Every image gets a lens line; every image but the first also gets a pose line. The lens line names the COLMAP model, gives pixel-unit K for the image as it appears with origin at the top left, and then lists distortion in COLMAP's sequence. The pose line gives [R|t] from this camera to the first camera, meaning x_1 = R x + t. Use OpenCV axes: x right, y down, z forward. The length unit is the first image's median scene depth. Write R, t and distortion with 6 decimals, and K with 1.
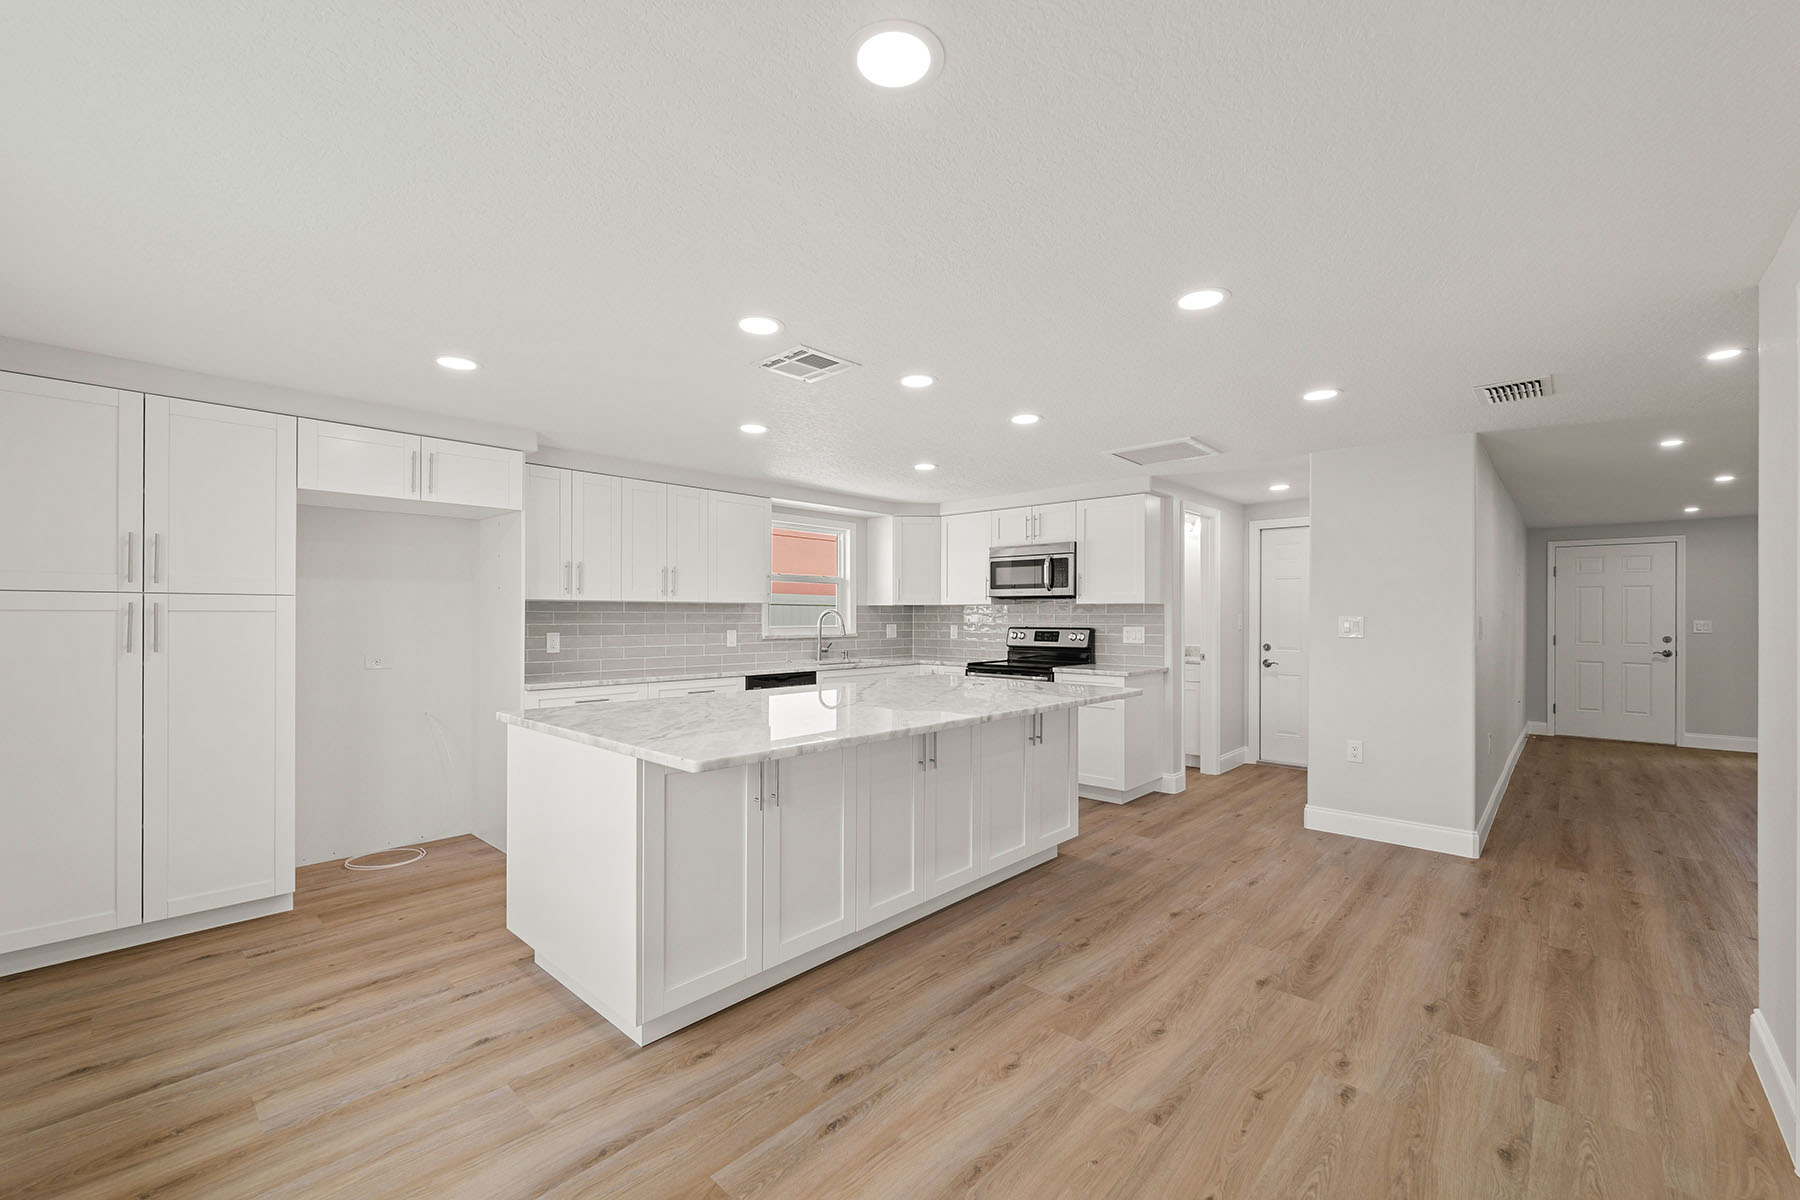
lens RADIAL K [[736.2, 0, 910.6], [0, 736.2, 608.8], [0, 0, 1]] dist [-0.005303, -0.001438]
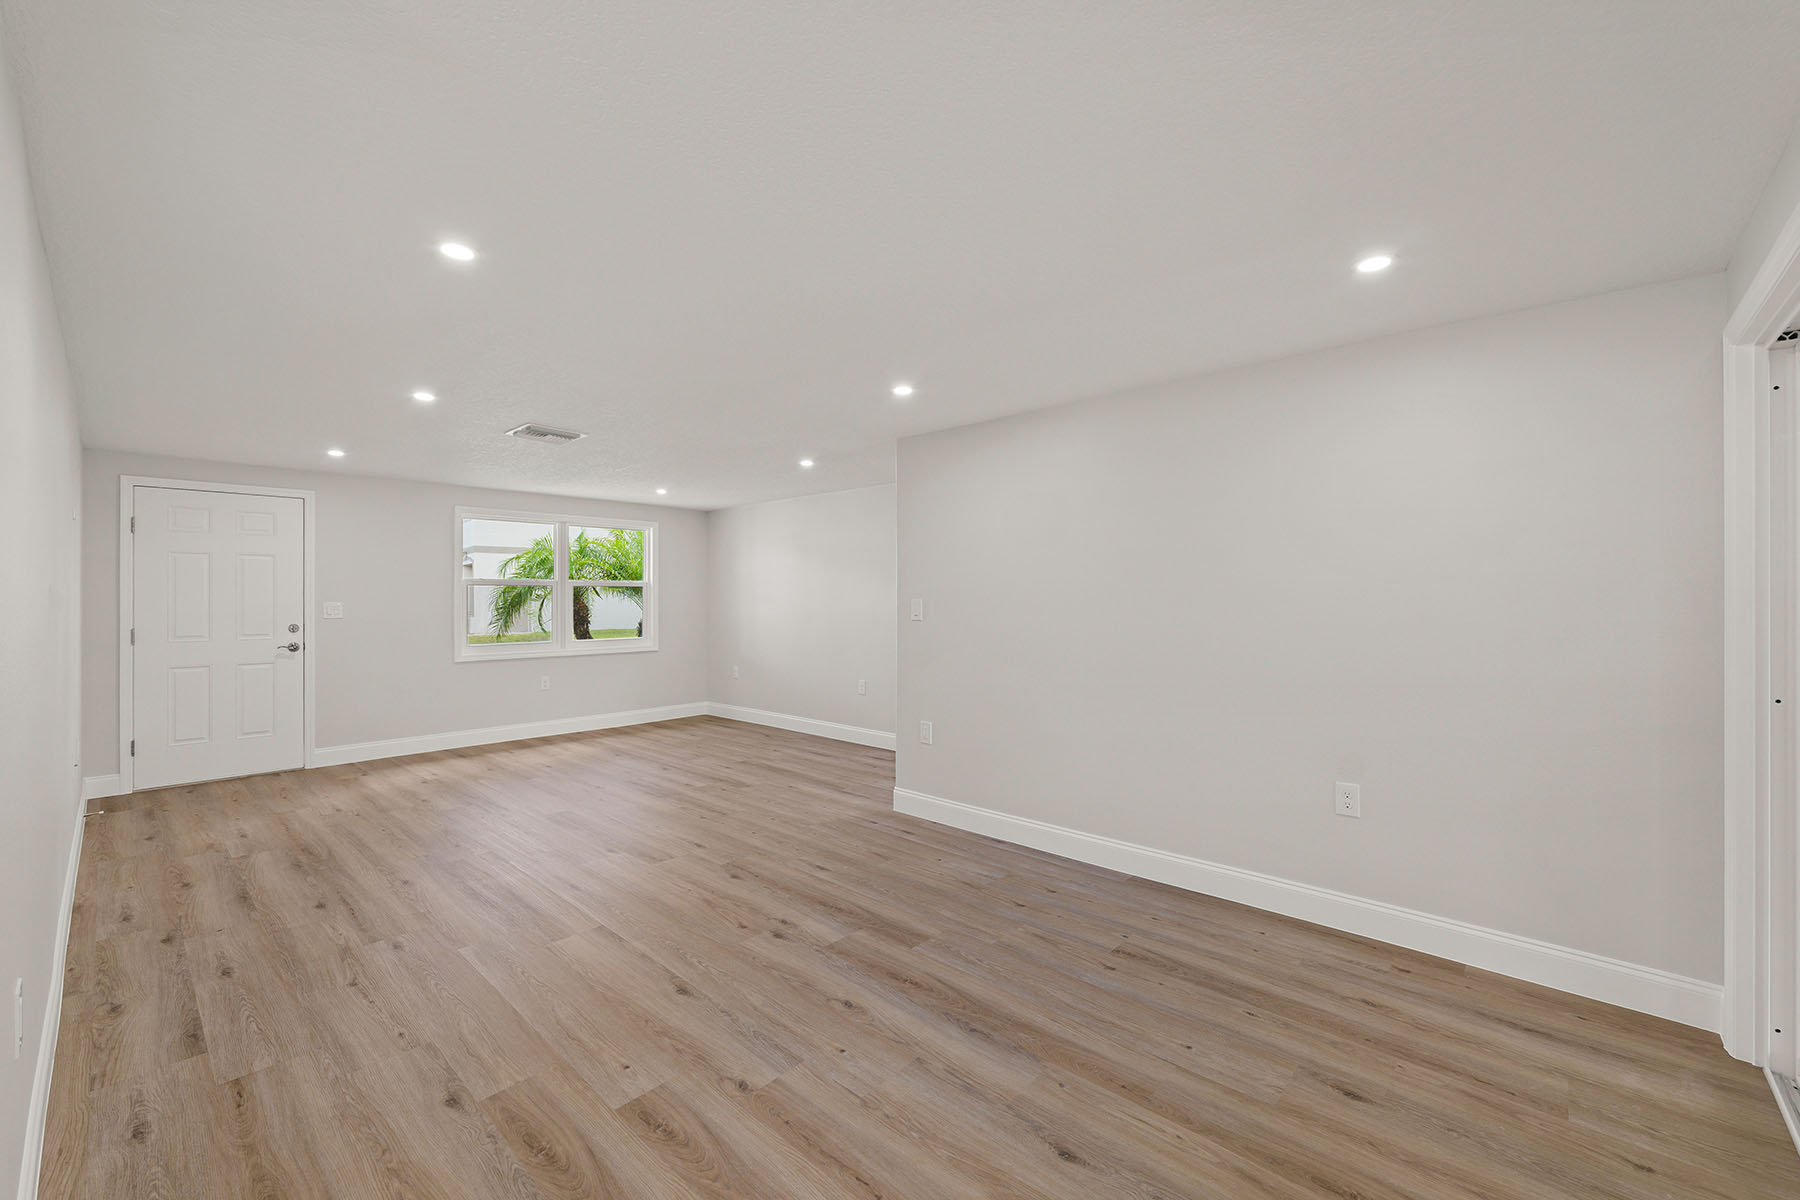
lens RADIAL K [[736.2, 0, 877.9], [0, 736.2, 605.0], [0, 0, 1]] dist [-0.005303, -0.001438]
pose [[0.025190, -0.018965, 0.999503, 0.561405], [-0.009329, 0.999772, 0.019206, -0.003083], [-0.999639, -0.009808, 0.025007, 0.714314]]
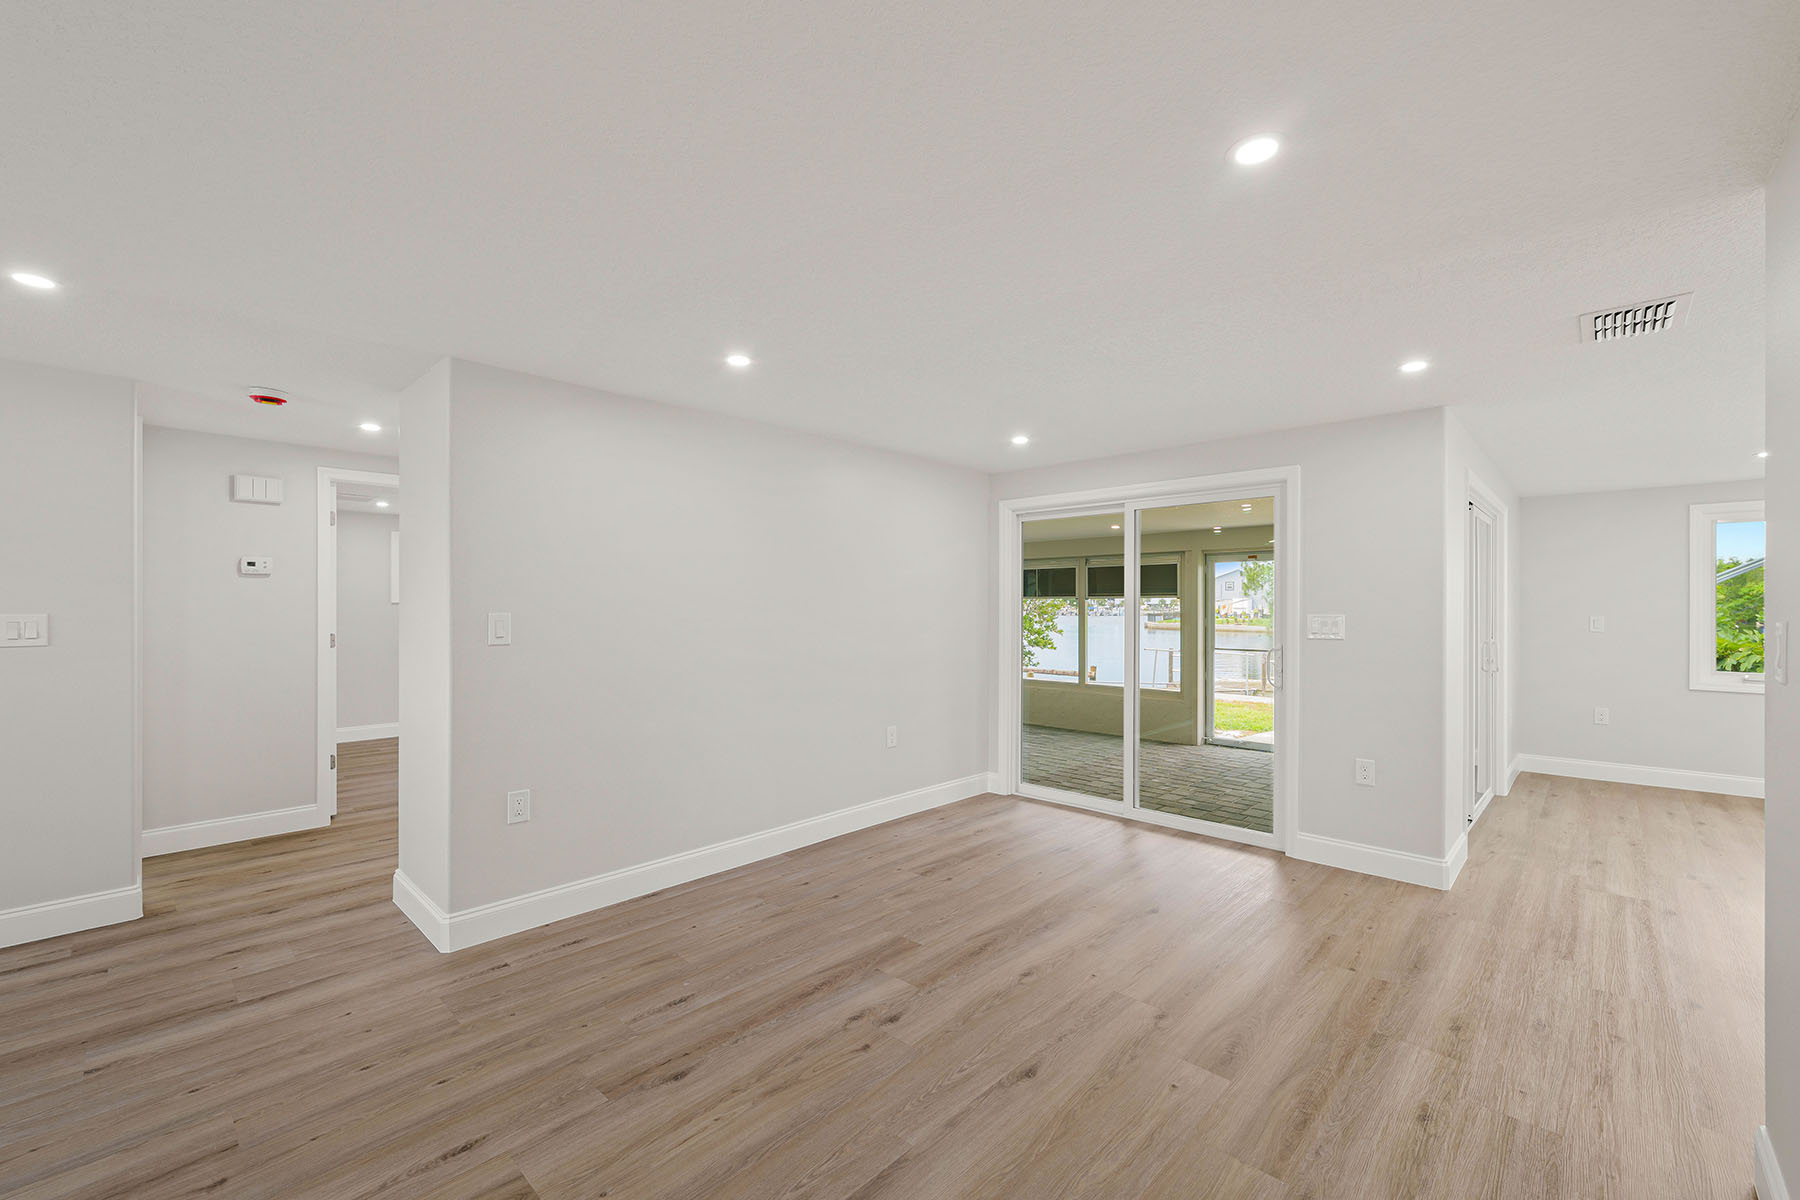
lens RADIAL K [[736.2, 0, 916.6], [0, 736.2, 611.6], [0, 0, 1]] dist [-0.005303, -0.001438]
pose [[-0.999891, -0.004983, 0.013868, 1.214816], [-0.005047, 0.999977, -0.004518, 0.010979], [-0.013846, -0.004587, -0.999894, 1.383639]]
